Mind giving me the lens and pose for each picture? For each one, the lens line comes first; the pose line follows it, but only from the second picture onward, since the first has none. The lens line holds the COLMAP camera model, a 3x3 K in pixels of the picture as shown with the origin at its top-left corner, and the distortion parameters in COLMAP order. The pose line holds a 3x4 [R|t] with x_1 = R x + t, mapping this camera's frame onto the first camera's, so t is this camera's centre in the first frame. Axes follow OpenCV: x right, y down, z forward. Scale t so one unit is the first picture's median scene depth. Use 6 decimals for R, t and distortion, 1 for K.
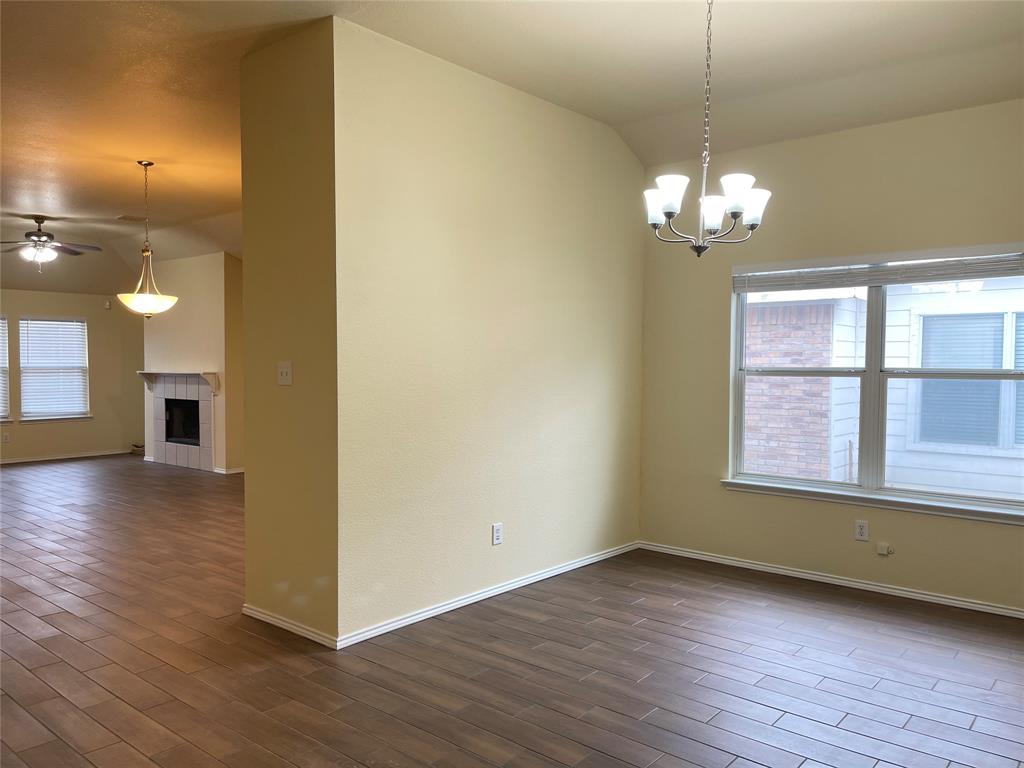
lens RADIAL K [[750.3, 0, 512.0], [0, 750.3, 384.0], [0, 0, 1]] dist [0.068991, -0.096595]
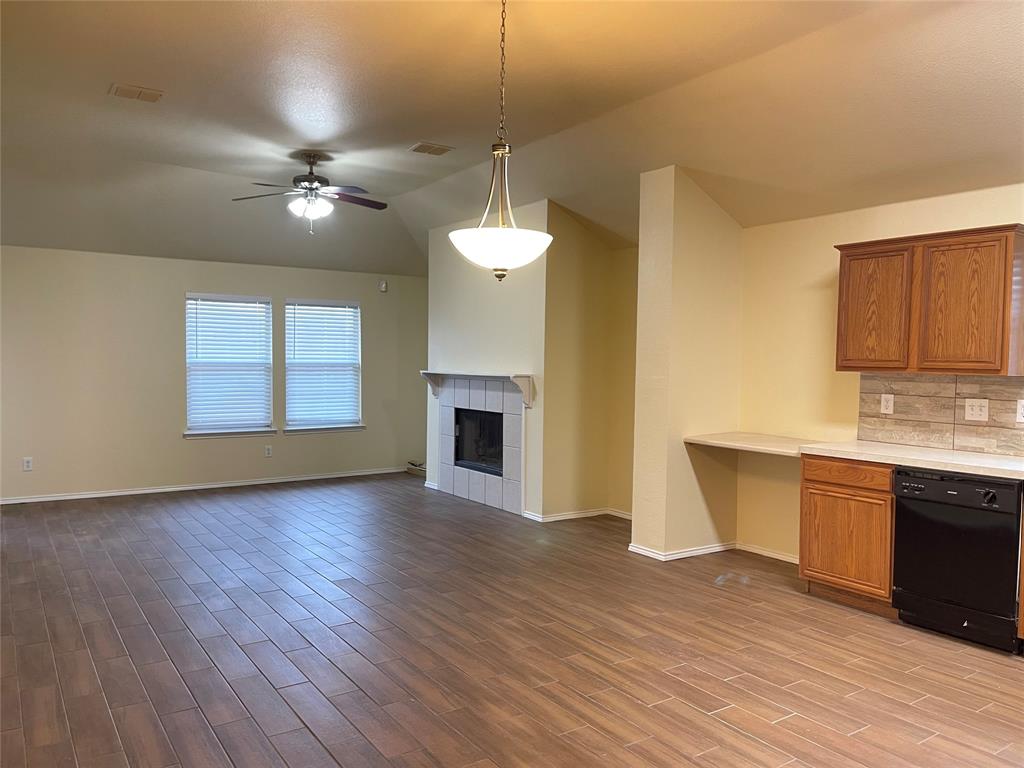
lens RADIAL K [[750.3, 0, 512.0], [0, 750.3, 384.0], [0, 0, 1]] dist [0.068991, -0.096595]
pose [[0.959533, 0.019344, -0.280933, -0.200263], [-0.018217, 0.999812, 0.006622, -0.010412], [0.281008, -0.001236, 0.959705, 0.311887]]
